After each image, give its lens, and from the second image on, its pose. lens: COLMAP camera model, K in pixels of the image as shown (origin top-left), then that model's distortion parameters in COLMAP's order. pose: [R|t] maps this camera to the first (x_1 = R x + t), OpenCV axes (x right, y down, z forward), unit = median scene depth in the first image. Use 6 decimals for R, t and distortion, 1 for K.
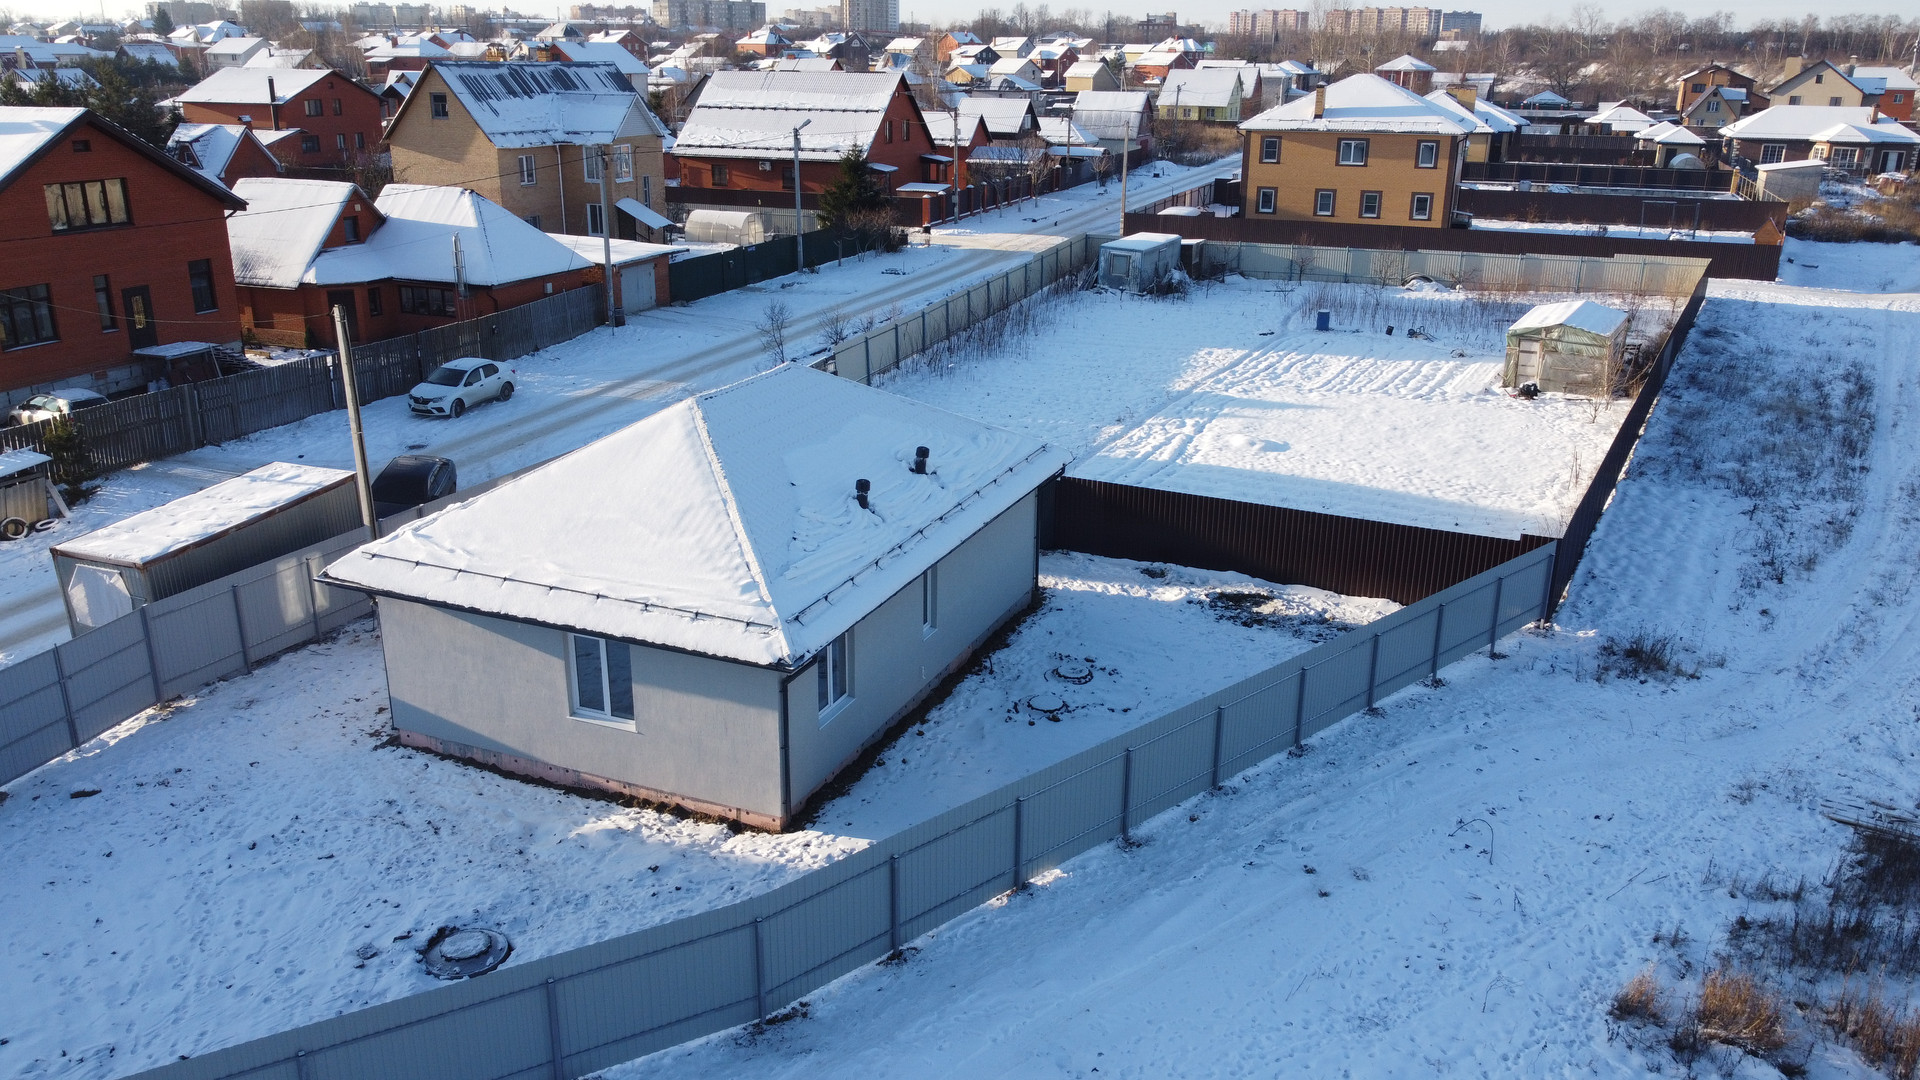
lens RADIAL K [[1446.6, 0, 952.8], [0, 1446.6, 540.5], [0, 0, 1]] dist [0.002065, -0.010582]
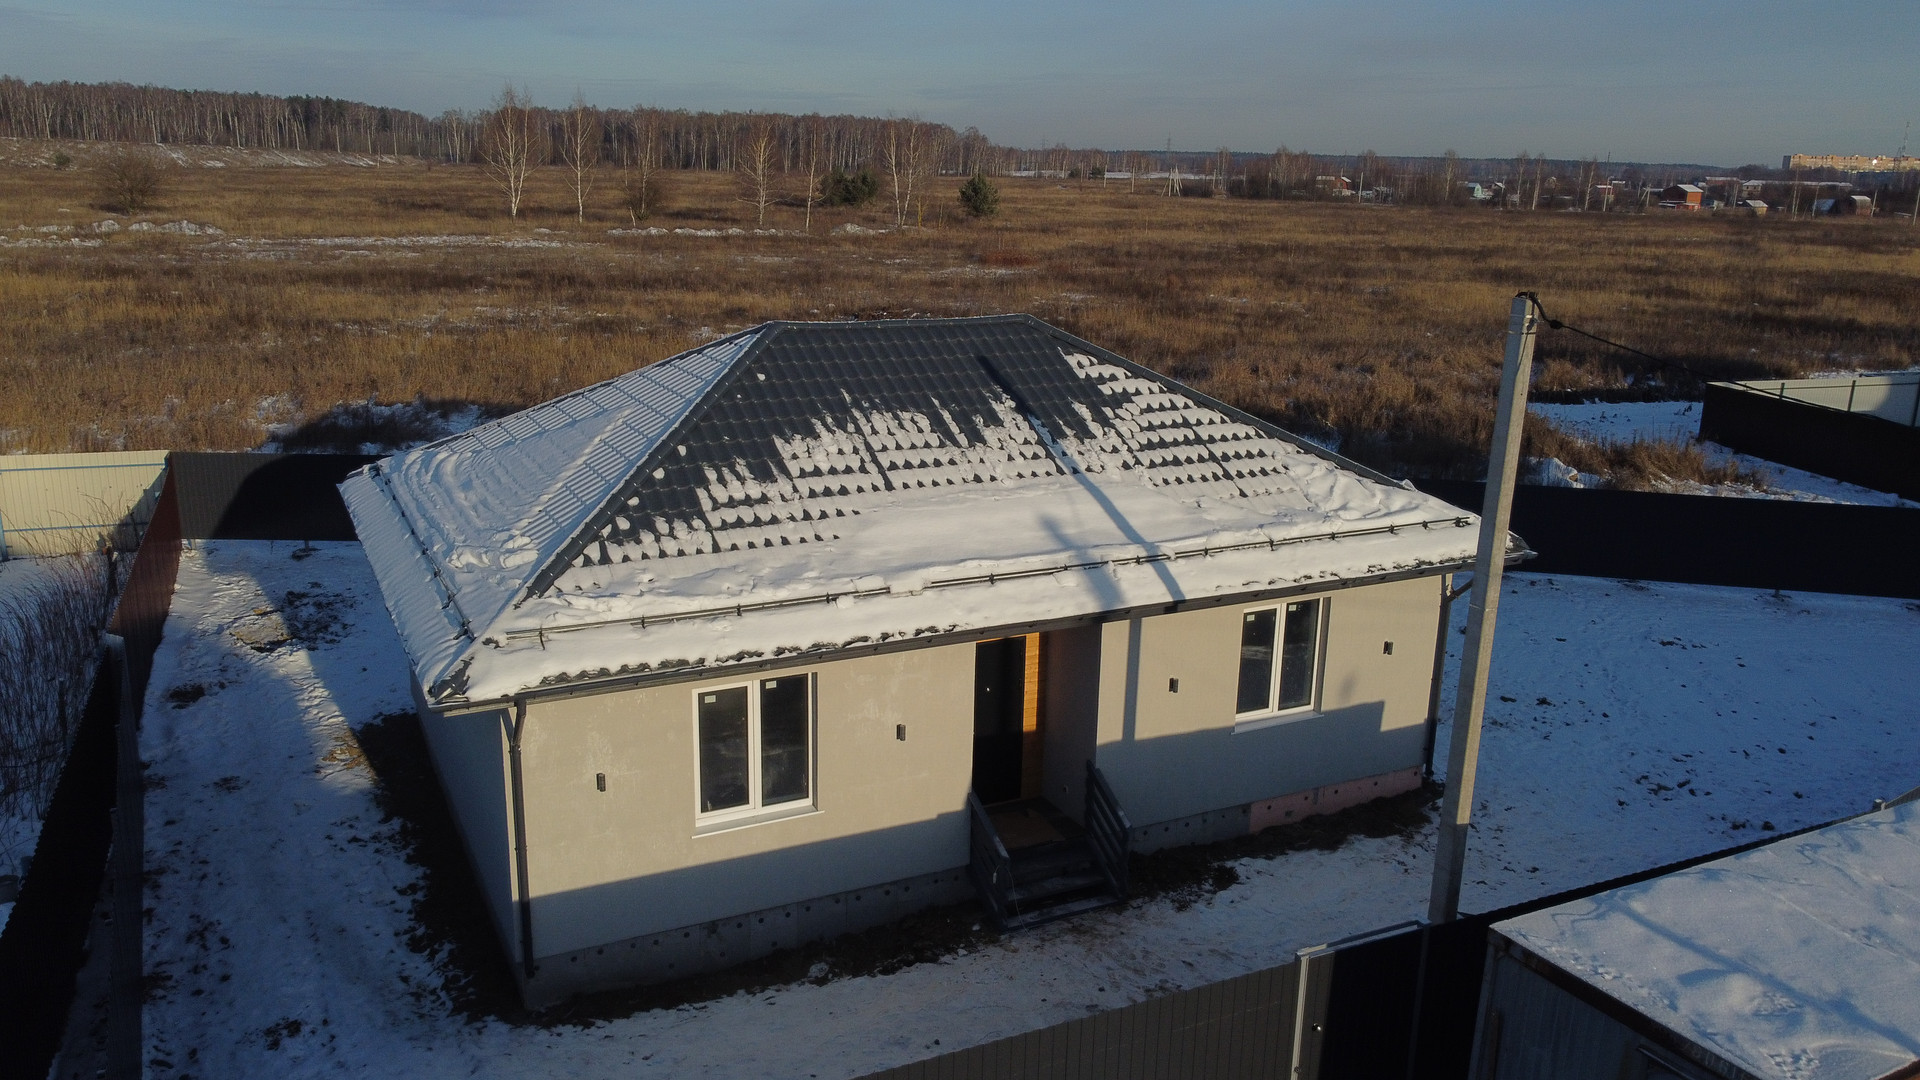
lens RADIAL K [[1446.6, 0, 956.4], [0, 1446.6, 543.4], [0, 0, 1]] dist [0.002065, -0.010582]
pose [[-0.766214, -0.185707, 0.615165, -0.506348], [0.180001, 0.856973, 0.482904, -0.291588], [-0.616859, 0.480738, -0.623198, 1.240547]]
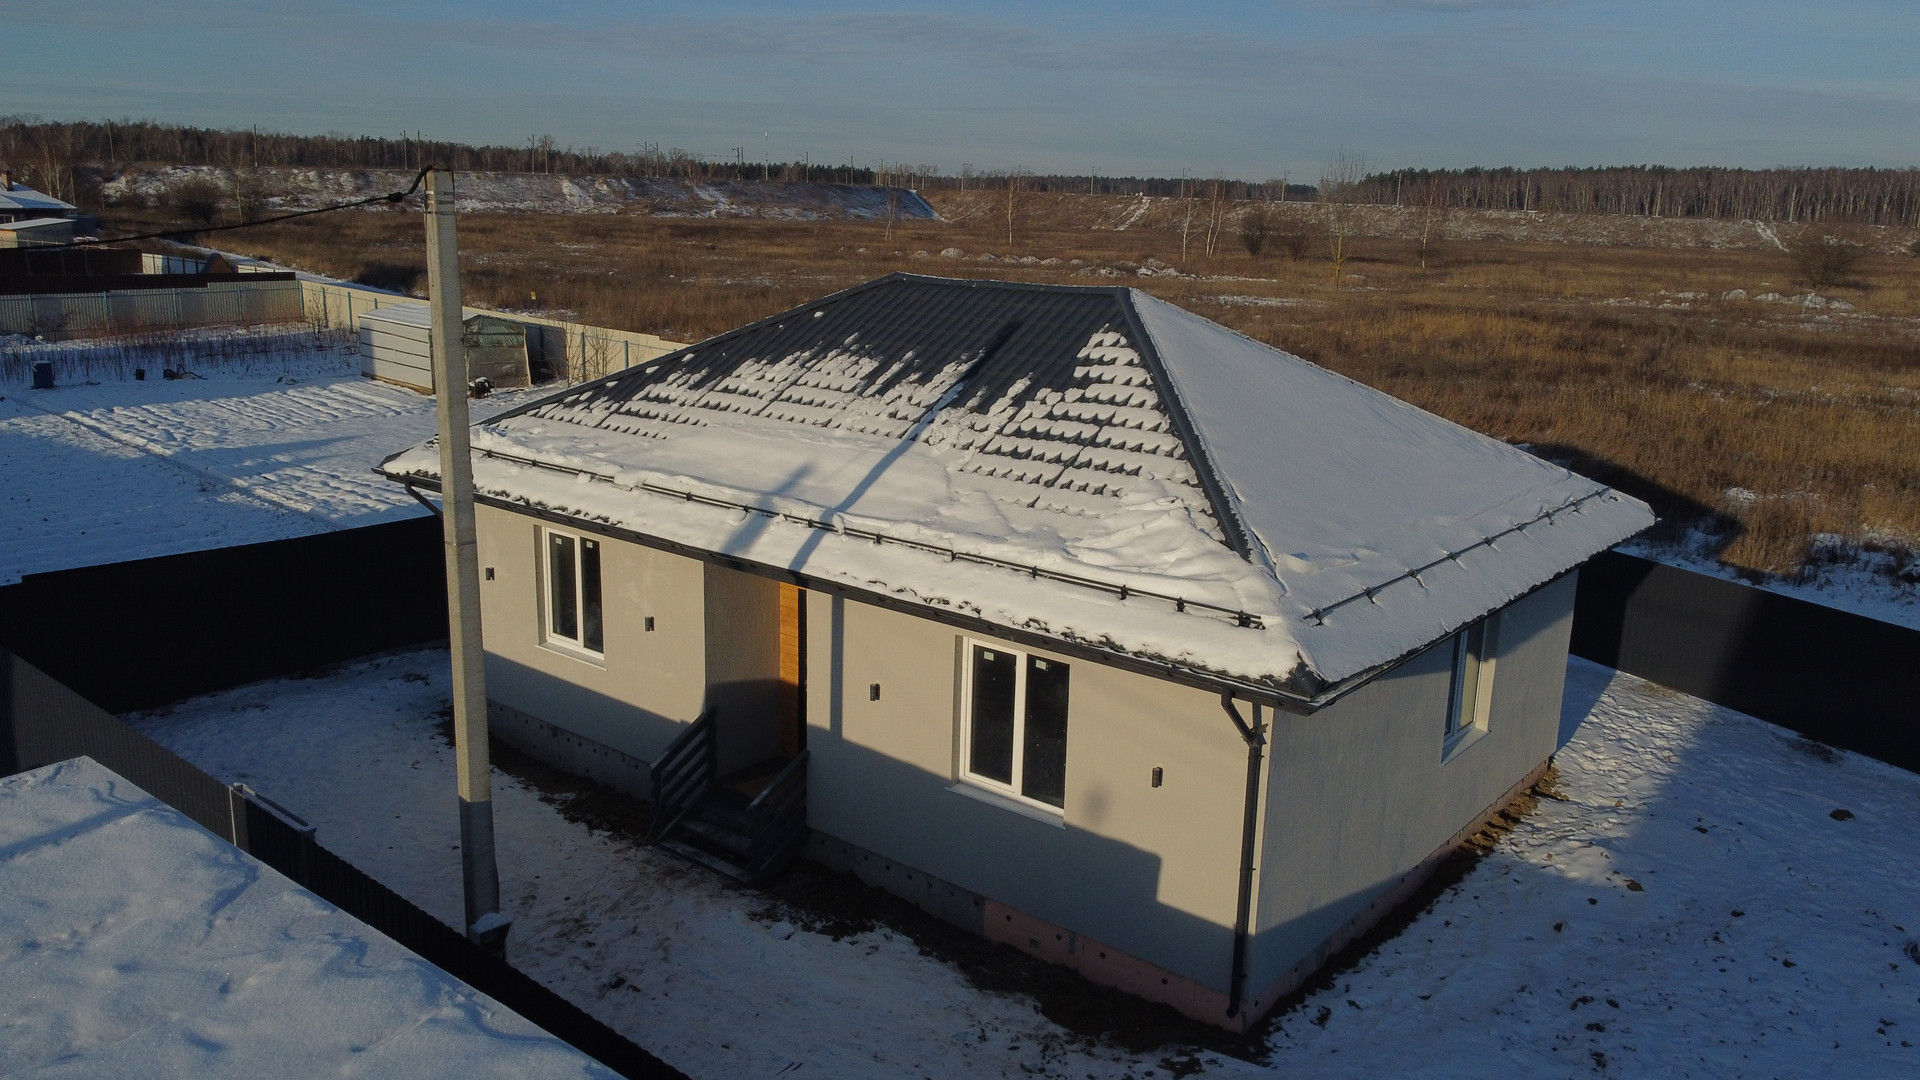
lens RADIAL K [[1446.6, 0, 960.3], [0, 1446.6, 535.2], [0, 0, 1]] dist [0.002065, -0.010582]
pose [[0.272838, -0.212398, 0.938321, -0.655243], [0.281902, 0.950165, 0.133109, -0.082587], [-0.919832, 0.228197, 0.319117, 0.720592]]
